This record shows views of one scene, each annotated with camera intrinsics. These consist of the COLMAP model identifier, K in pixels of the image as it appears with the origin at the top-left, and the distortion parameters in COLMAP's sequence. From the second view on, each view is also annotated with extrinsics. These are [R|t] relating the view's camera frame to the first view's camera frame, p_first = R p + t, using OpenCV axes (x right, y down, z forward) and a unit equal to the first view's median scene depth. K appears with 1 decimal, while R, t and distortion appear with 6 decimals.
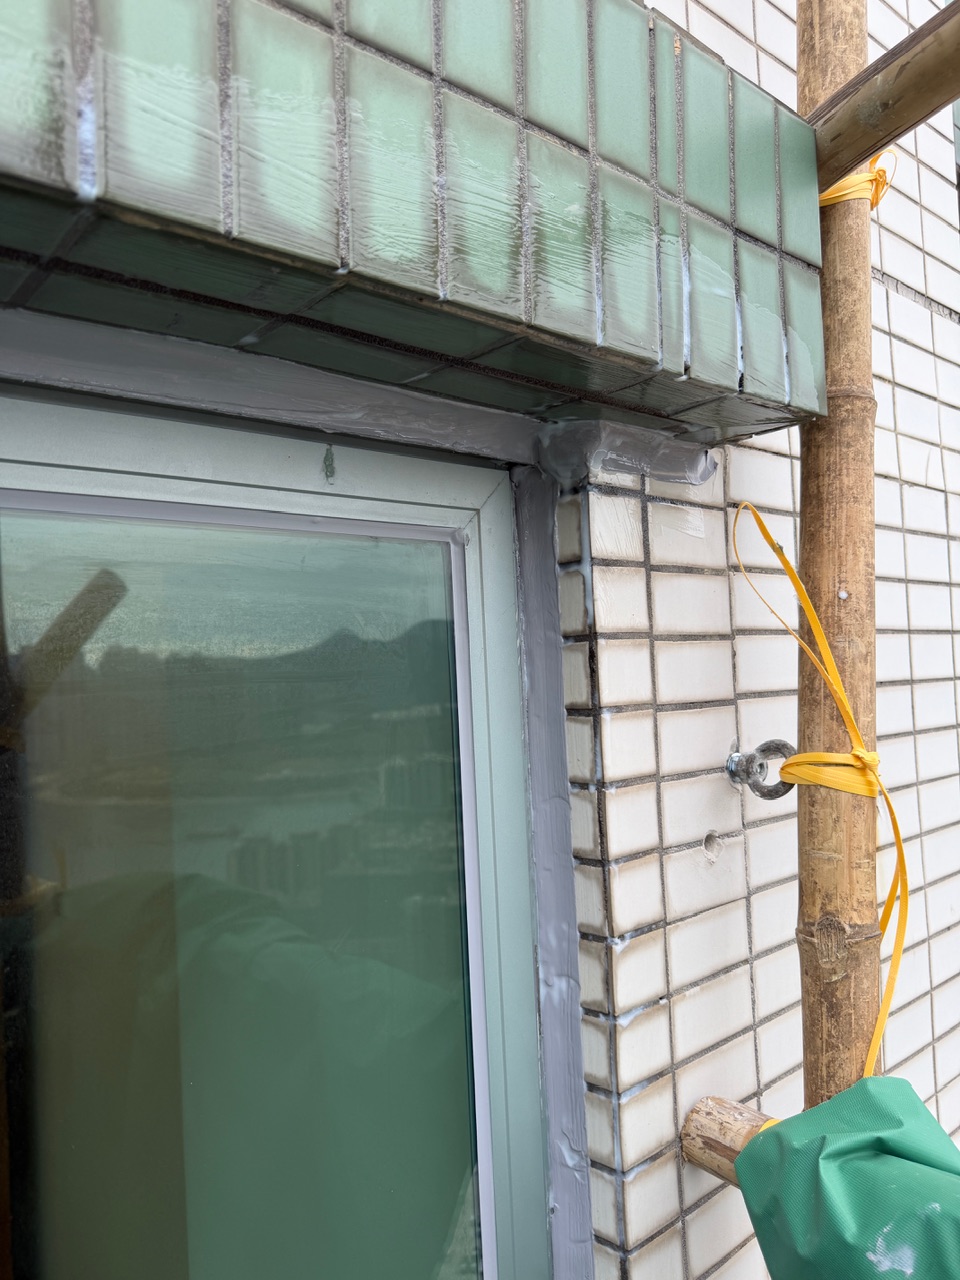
lens RADIAL K [[917.8, 0, 471.8], [0, 917.8, 637.1], [0, 0, 1]] dist [0.013729, -0.021206]
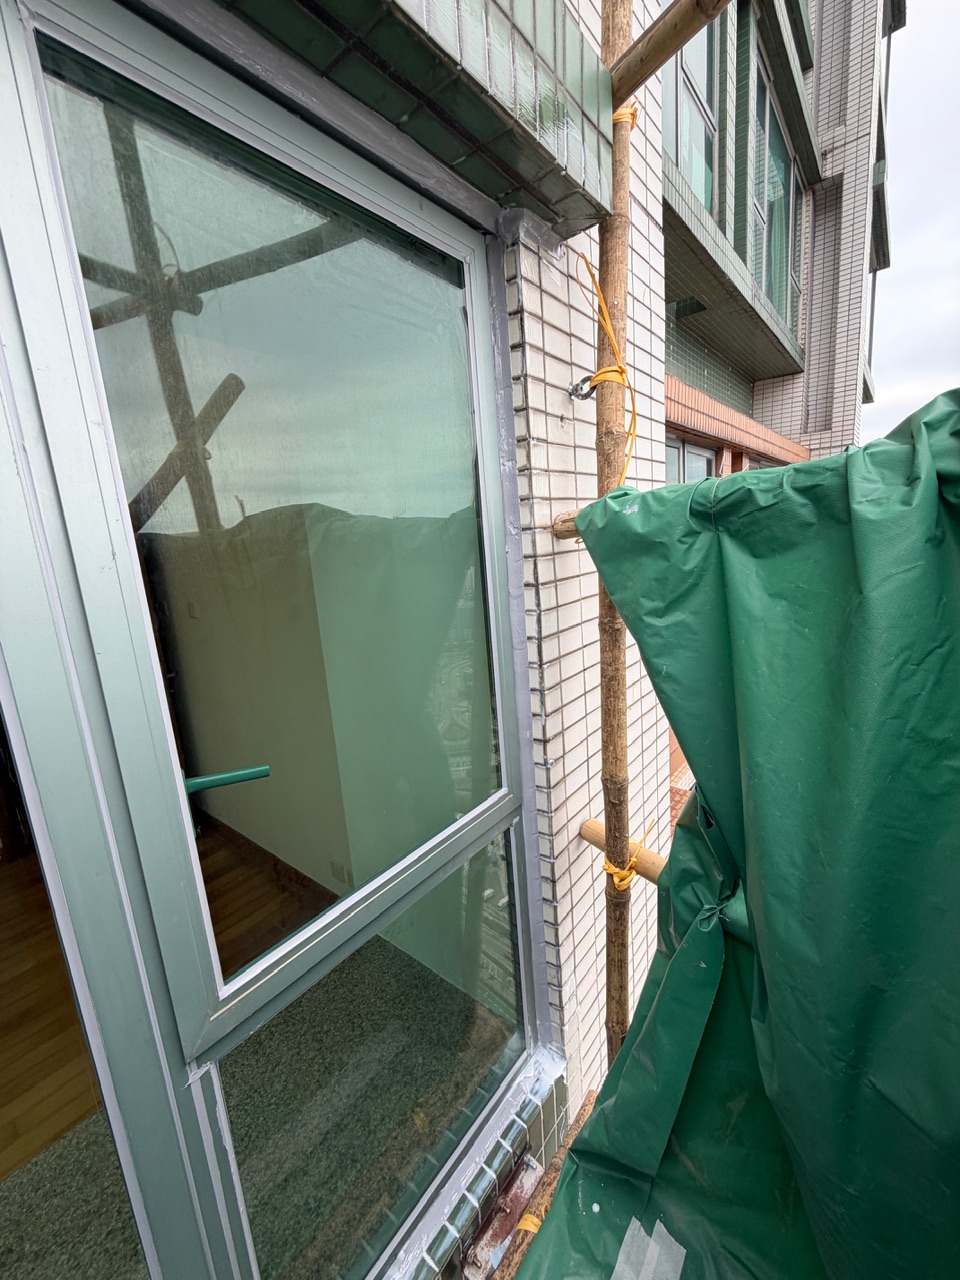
lens RADIAL K [[511.5, 0, 480.3], [0, 511.5, 634.4], [0, 0, 1]] dist [0.002114, 0.000803]
pose [[0.982766, -0.064143, 0.173371, -0.268469], [0.025397, 0.975826, 0.217068, 0.538252], [-0.183103, -0.208924, 0.960637, -0.479151]]
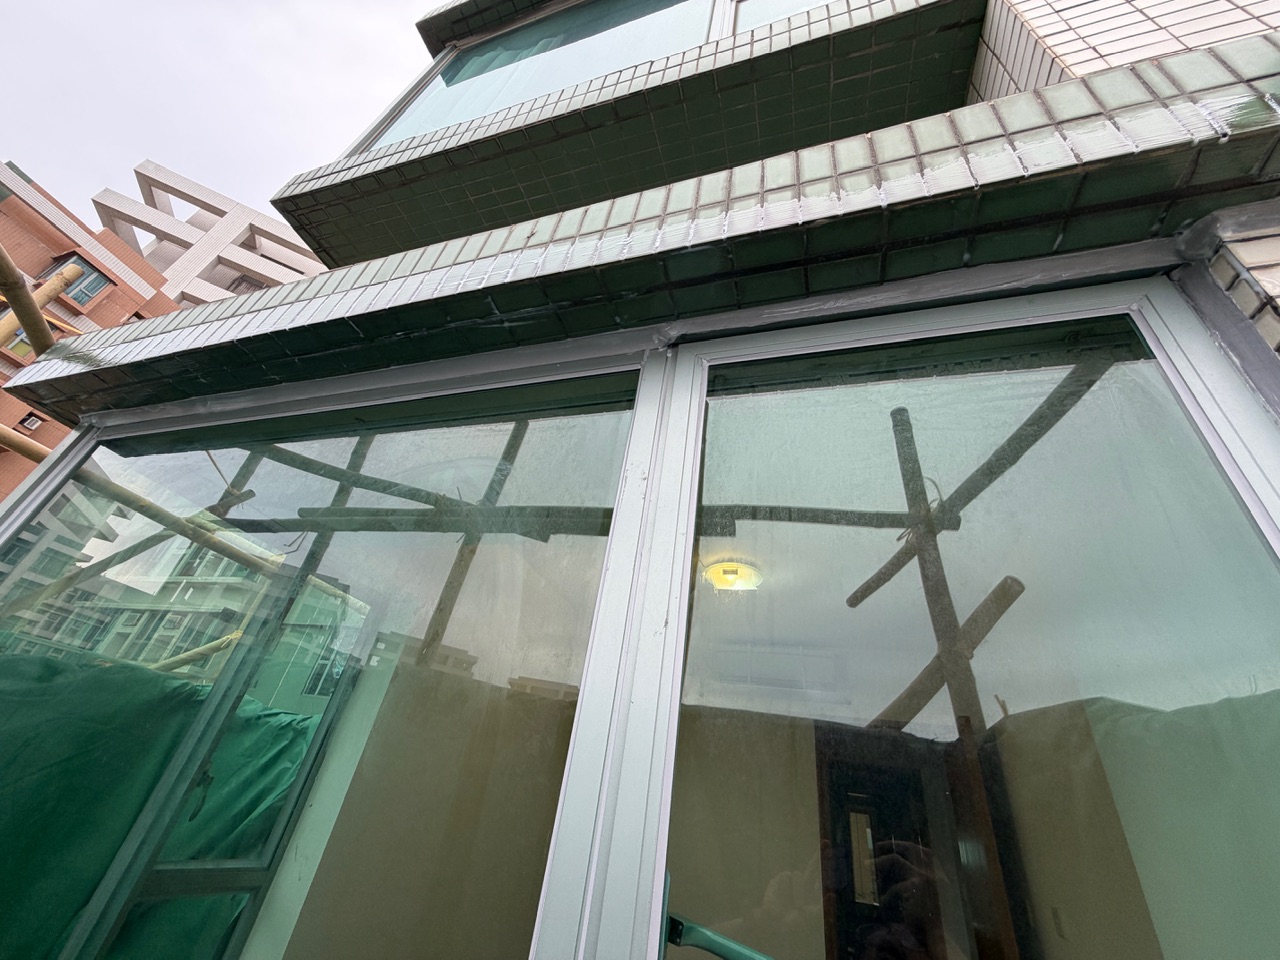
lens RADIAL K [[511.5, 0, 636.3], [0, 511.5, 478.3], [0, 0, 1]] dist [0.002114, 0.000803]
pose [[0.527290, -0.368948, -0.765403, 0.119318], [-0.127878, 0.856090, -0.500757, 0.821527], [0.840007, 0.361922, 0.404228, -0.148485]]
